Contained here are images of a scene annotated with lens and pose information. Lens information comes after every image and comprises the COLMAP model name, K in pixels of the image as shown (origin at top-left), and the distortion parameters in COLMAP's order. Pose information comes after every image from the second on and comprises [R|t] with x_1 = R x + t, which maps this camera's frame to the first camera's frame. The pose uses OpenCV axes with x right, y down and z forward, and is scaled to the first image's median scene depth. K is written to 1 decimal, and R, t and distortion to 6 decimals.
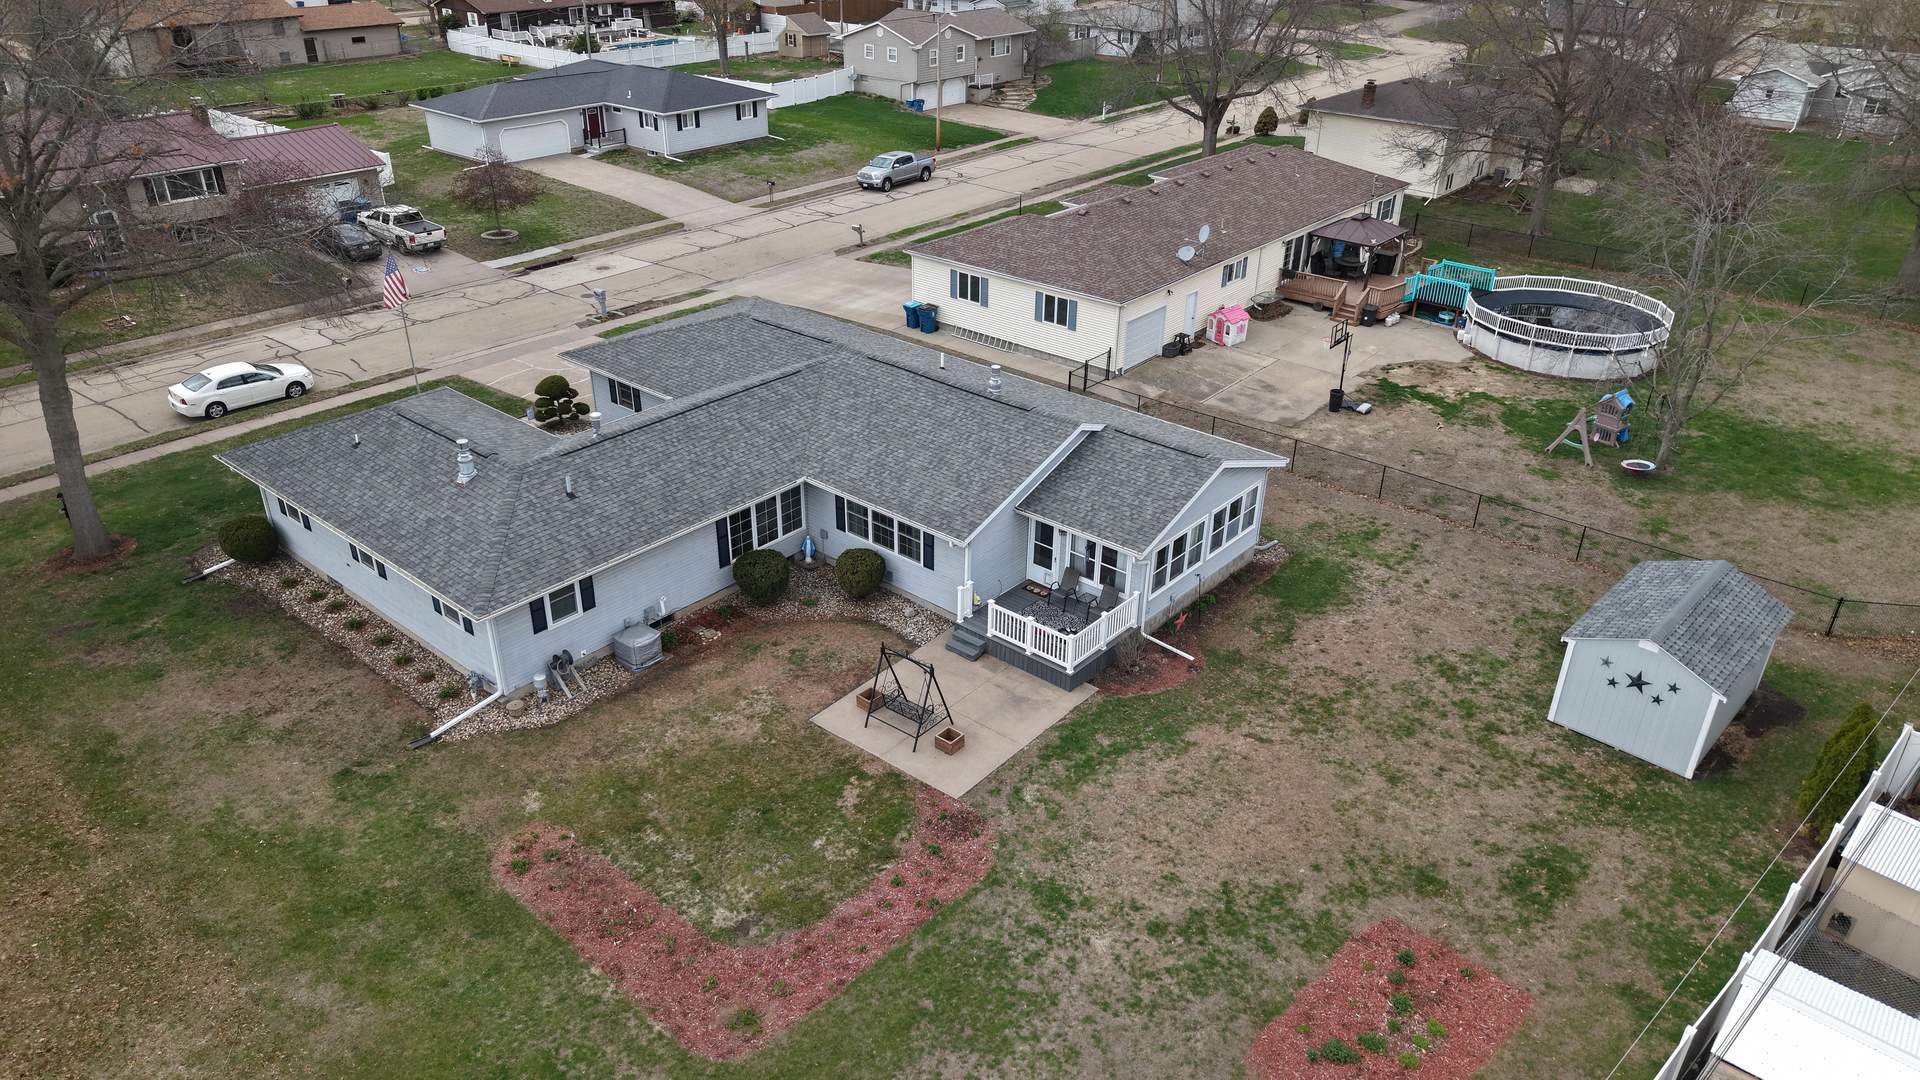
lens RADIAL K [[1265.7, 0, 960.0], [0, 1265.7, 540.0], [0, 0, 1]] dist [0.131749, -0.321072]
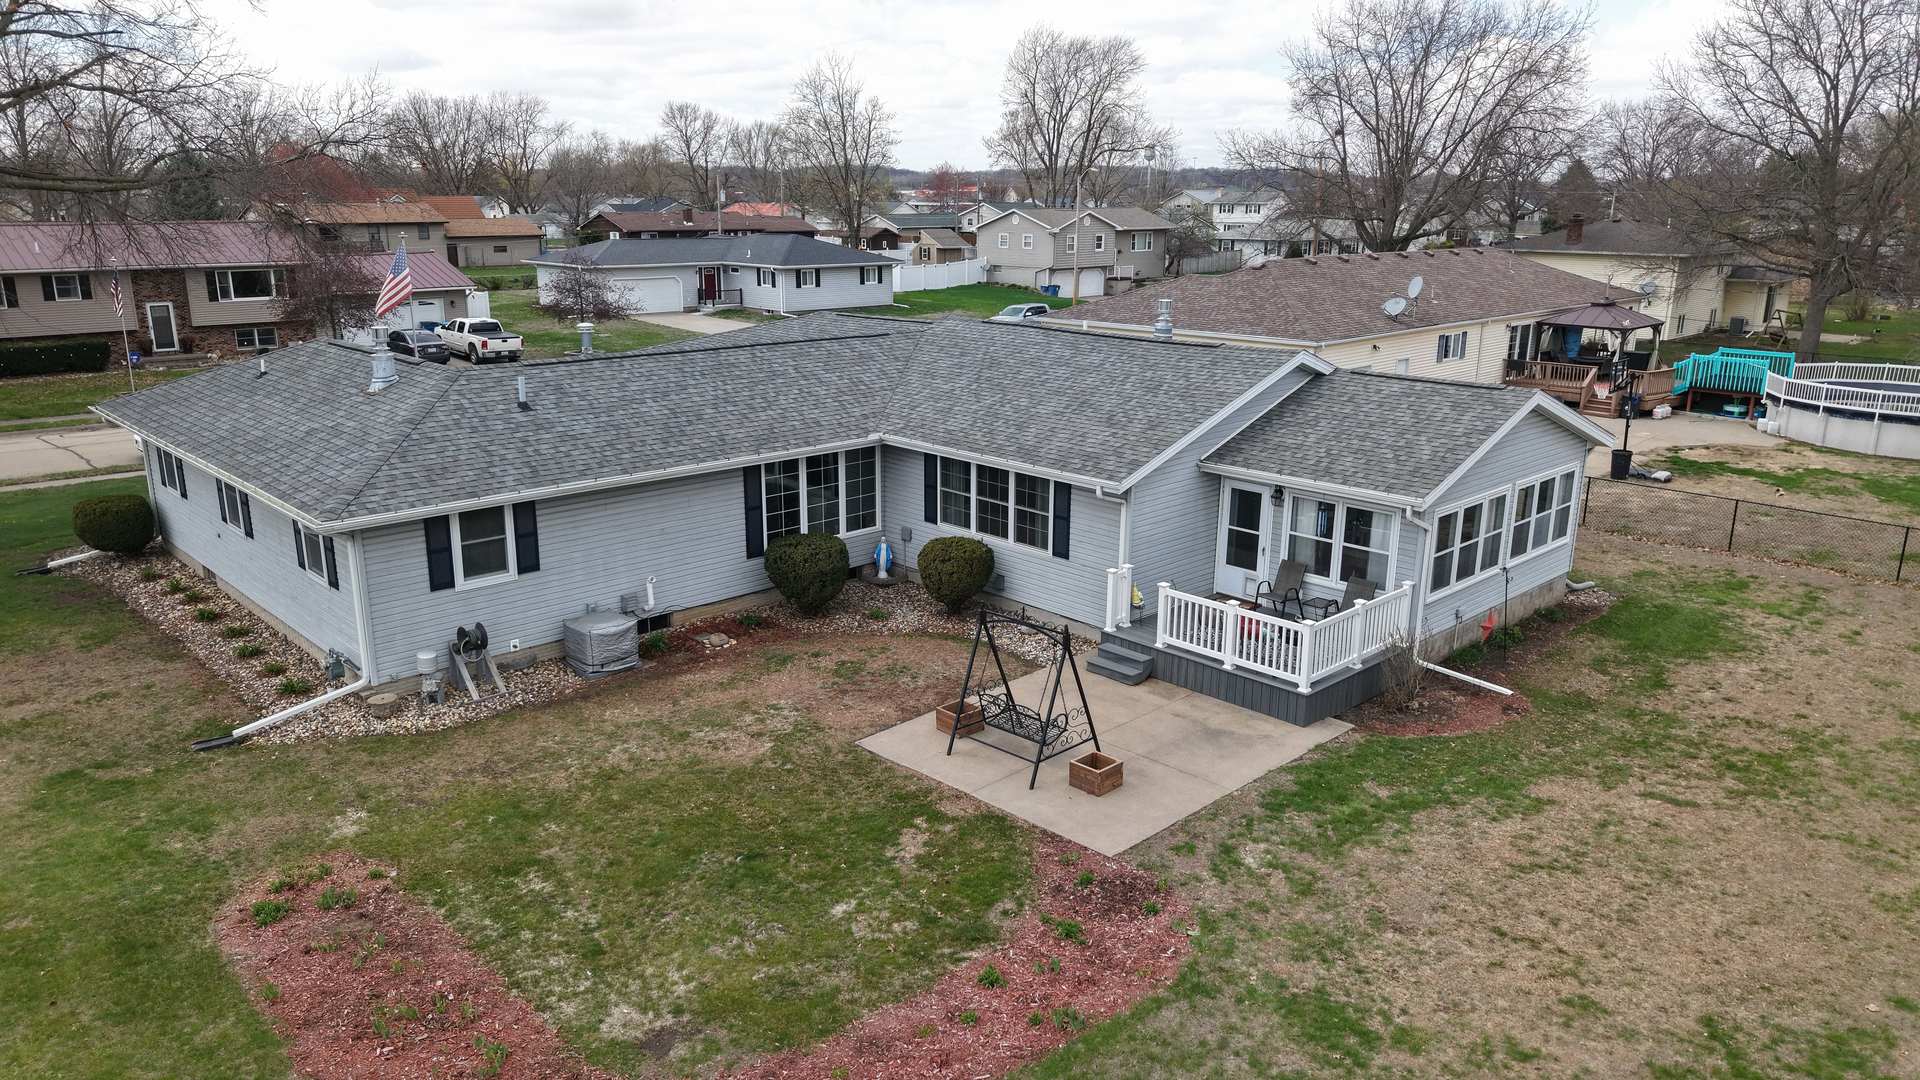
lens RADIAL K [[1277.4, 0, 960.0], [0, 1277.4, 540.0], [0, 0, 1]] dist [0.025801, -0.025031]
pose [[0.994819, 0.018068, -0.100045, -0.012797], [-0.040491, 0.973078, -0.226892, 0.177868], [0.093252, 0.229767, 0.968768, 0.403898]]
